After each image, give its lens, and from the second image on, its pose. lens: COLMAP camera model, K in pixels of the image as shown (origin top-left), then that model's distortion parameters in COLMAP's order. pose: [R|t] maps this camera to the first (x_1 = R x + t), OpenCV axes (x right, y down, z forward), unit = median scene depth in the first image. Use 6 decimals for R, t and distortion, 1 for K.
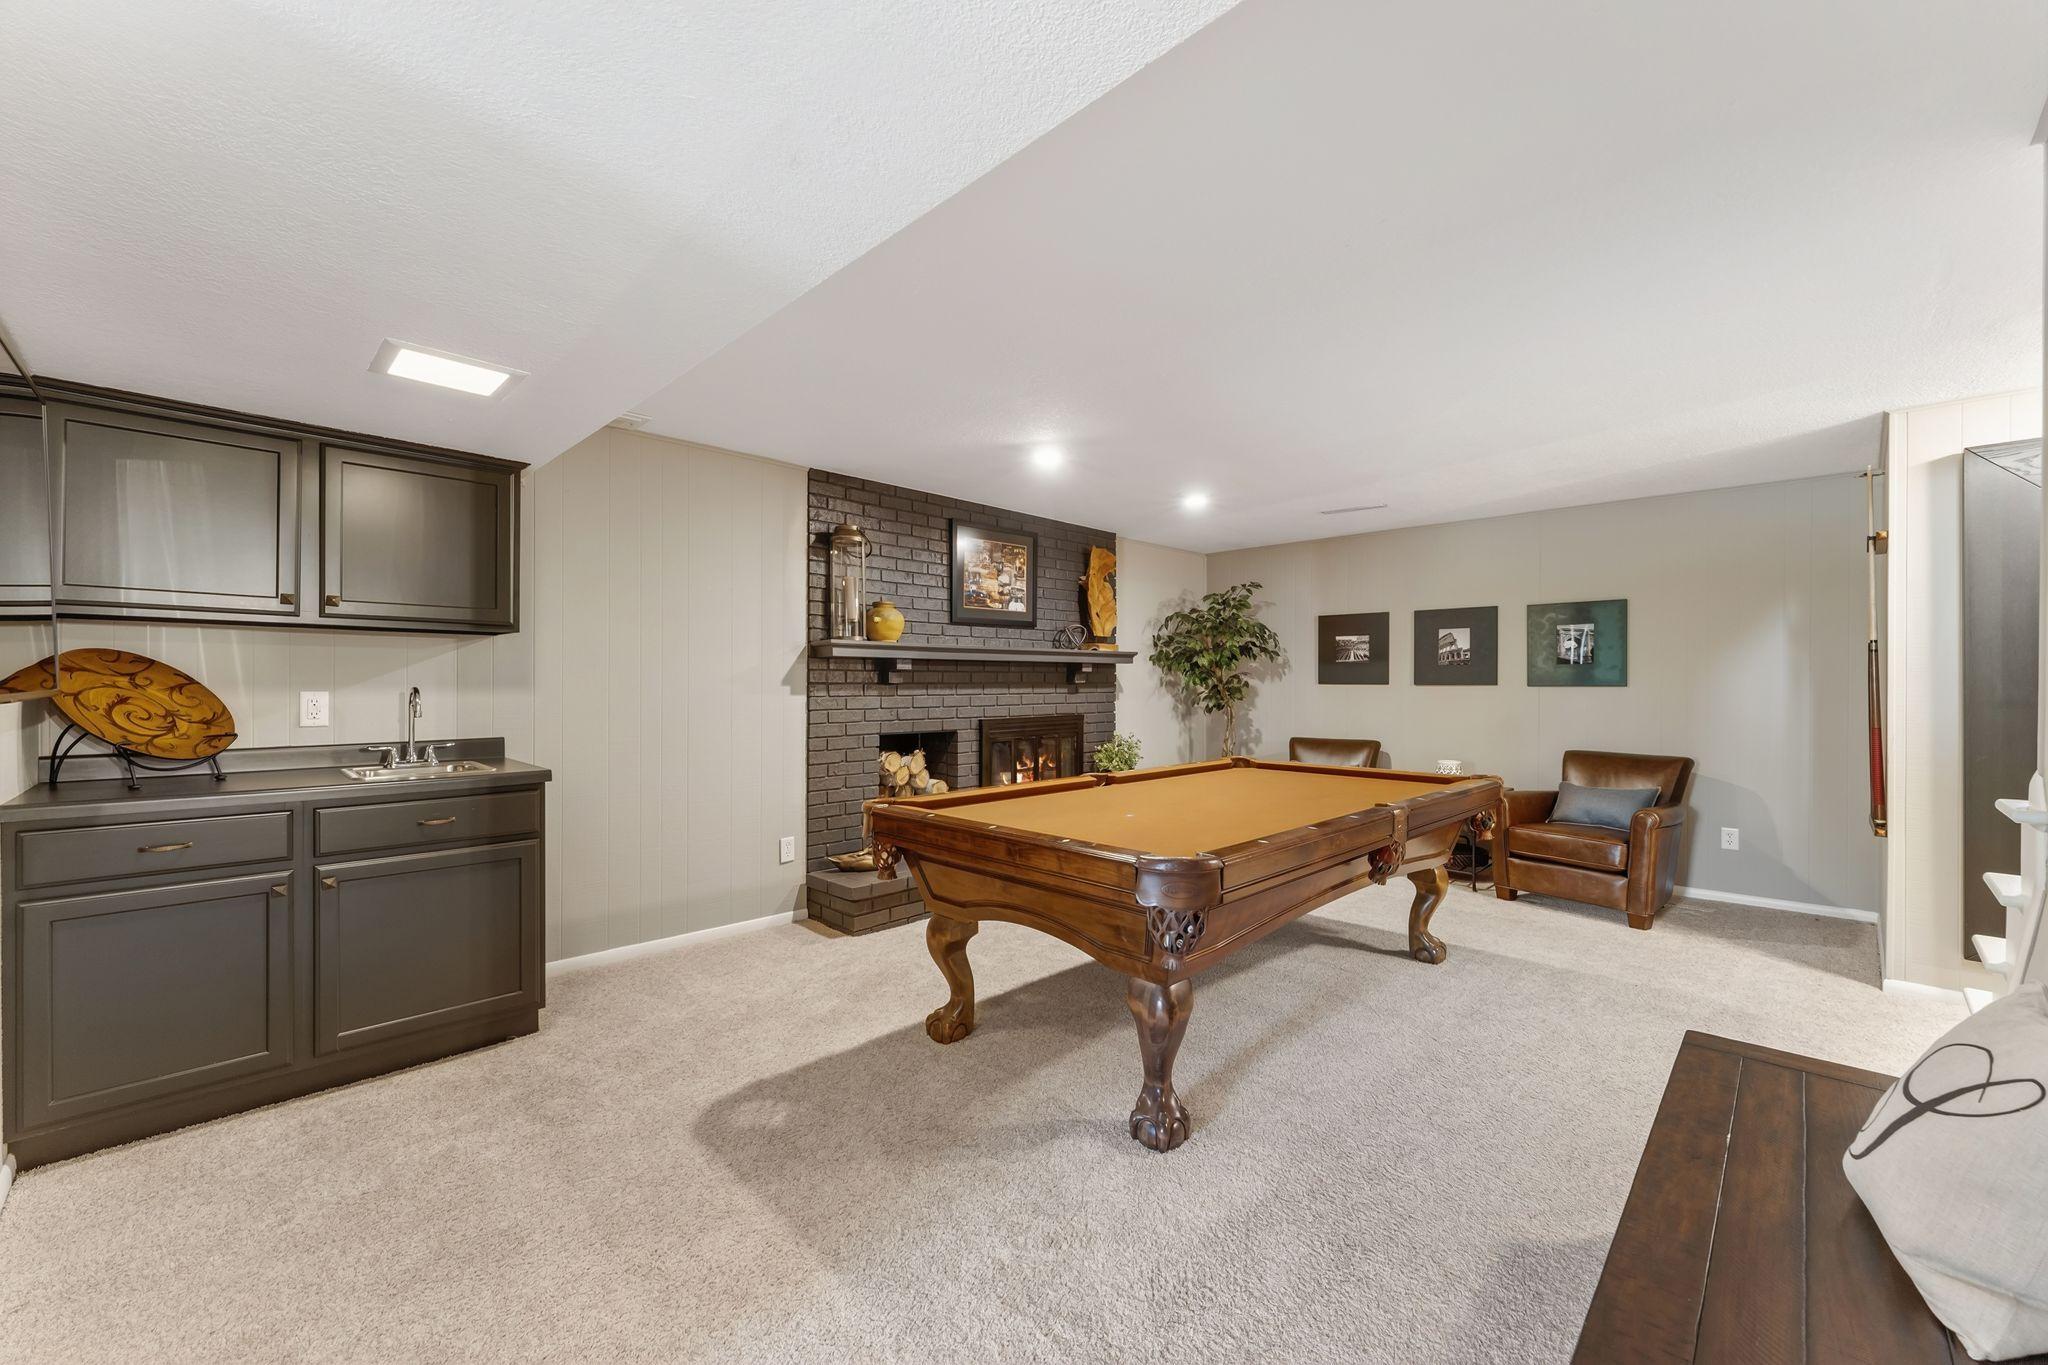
lens RADIAL K [[821.5, 0, 1023.3], [0, 821.5, 683.8], [0, 0, 1]] dist [-0.002366, 0.000515]
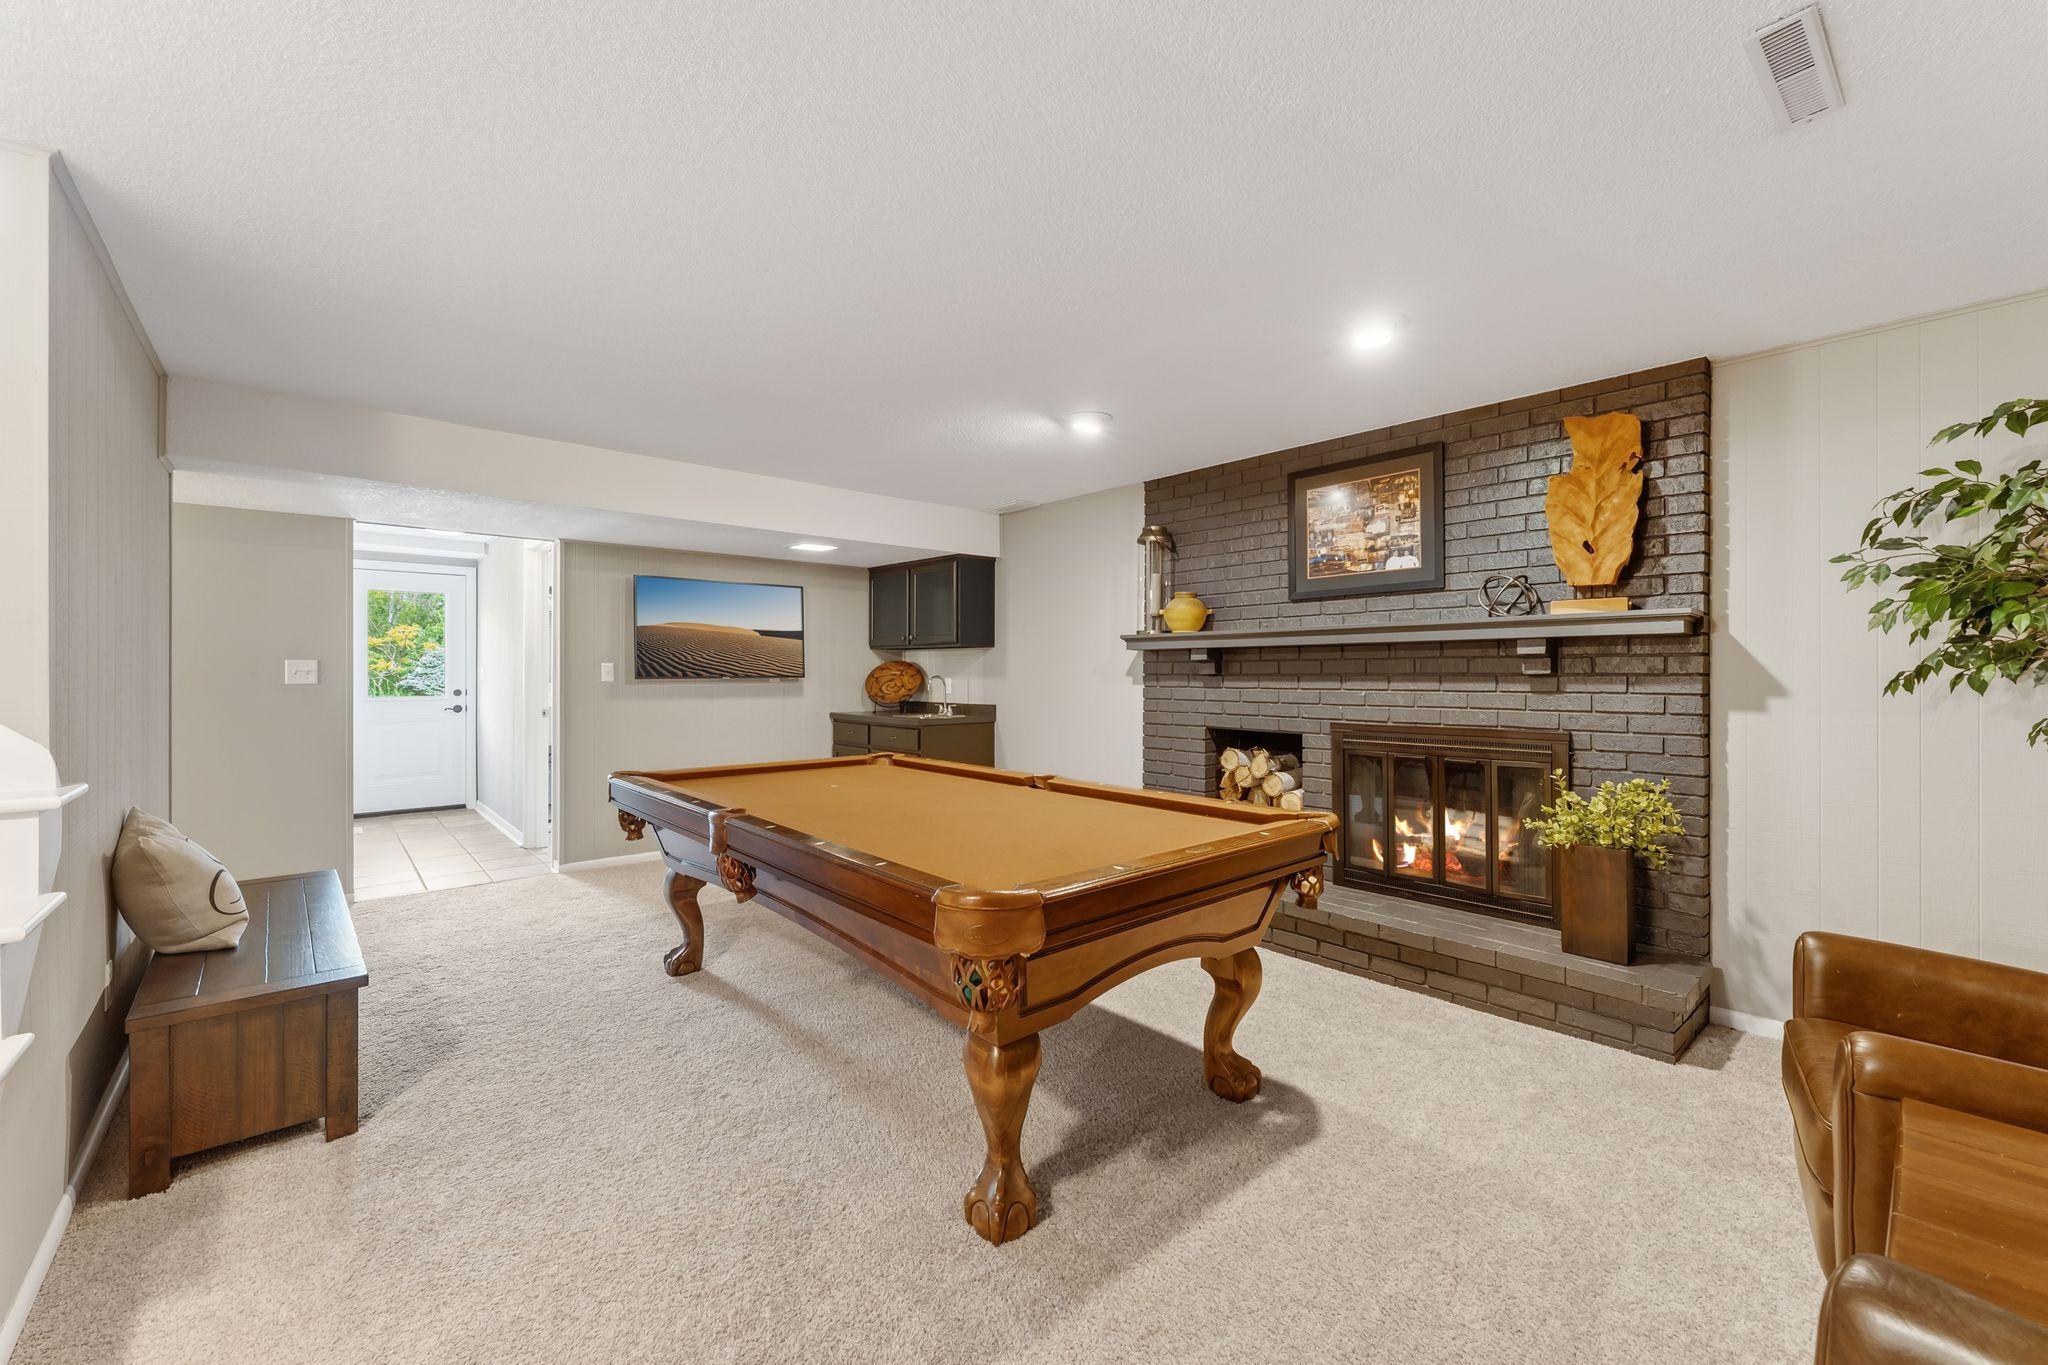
lens RADIAL K [[821.5, 0, 1022.4], [0, 821.5, 670.5], [0, 0, 1]] dist [-0.002366, 0.000515]
pose [[-0.074577, -0.003685, -0.997208, 0.728582], [-0.001119, 0.999993, -0.003611, -0.001316], [0.997215, 0.000846, -0.074581, 0.770353]]
